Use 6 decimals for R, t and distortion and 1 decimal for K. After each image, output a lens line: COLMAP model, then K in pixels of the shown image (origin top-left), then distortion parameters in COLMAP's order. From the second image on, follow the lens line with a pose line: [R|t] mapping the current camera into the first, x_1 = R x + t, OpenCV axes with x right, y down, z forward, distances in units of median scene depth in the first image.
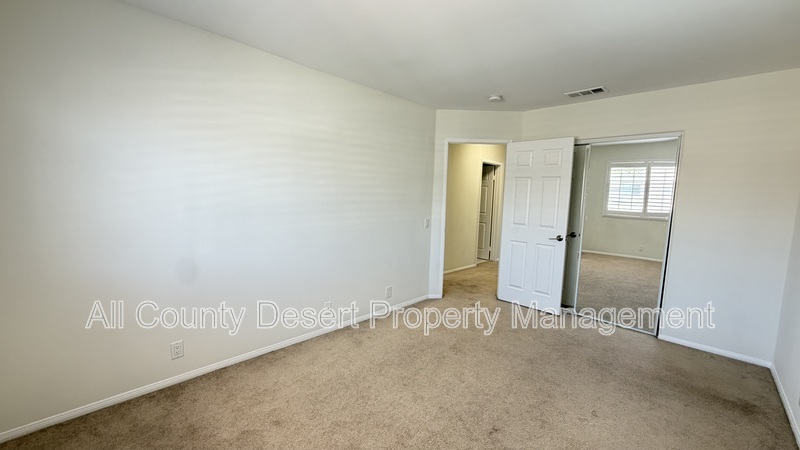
lens RADIAL K [[319.6, 0, 397.4], [0, 319.6, 226.0], [0, 0, 1]] dist [0.001759, 0.000222]
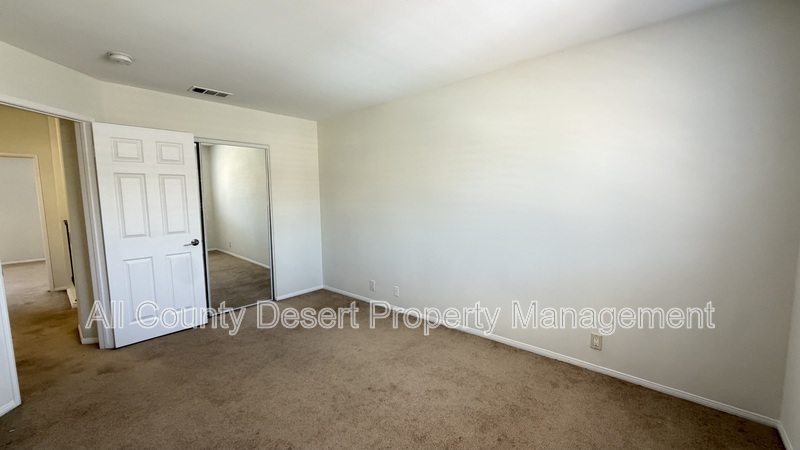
lens RADIAL K [[319.6, 0, 397.4], [0, 319.6, 226.0], [0, 0, 1]] dist [0.001759, 0.000222]
pose [[-0.049894, -0.125034, 0.990897, -0.453523], [0.115686, 0.984731, 0.130081, -0.064215], [-0.992032, 0.121123, -0.034668, 0.474601]]
